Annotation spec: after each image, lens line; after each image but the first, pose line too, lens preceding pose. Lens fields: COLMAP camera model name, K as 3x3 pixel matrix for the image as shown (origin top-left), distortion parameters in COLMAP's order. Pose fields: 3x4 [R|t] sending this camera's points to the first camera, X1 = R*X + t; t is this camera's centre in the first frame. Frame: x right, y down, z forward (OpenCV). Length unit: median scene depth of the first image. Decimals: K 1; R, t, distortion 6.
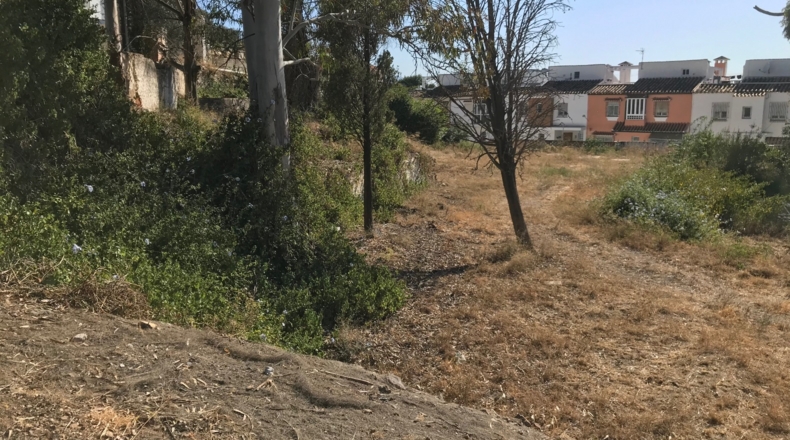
lens RADIAL K [[647.6, 0, 395.0], [0, 647.6, 220.0], [0, 0, 1]] dist [0.000870, 0.001304]
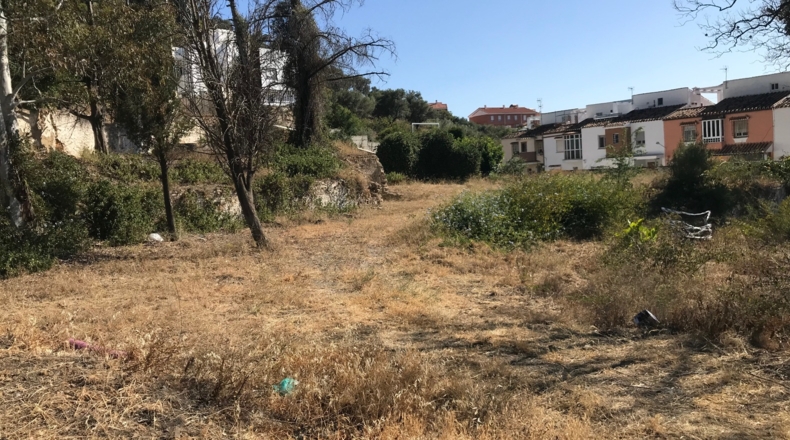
lens RADIAL K [[647.6, 0, 395.0], [0, 647.6, 220.0], [0, 0, 1]] dist [0.000870, 0.001304]
pose [[0.942734, -0.032809, -0.331929, 0.247845], [0.004216, 0.996243, -0.086498, 0.031693], [0.333520, 0.080145, 0.939330, -0.003784]]
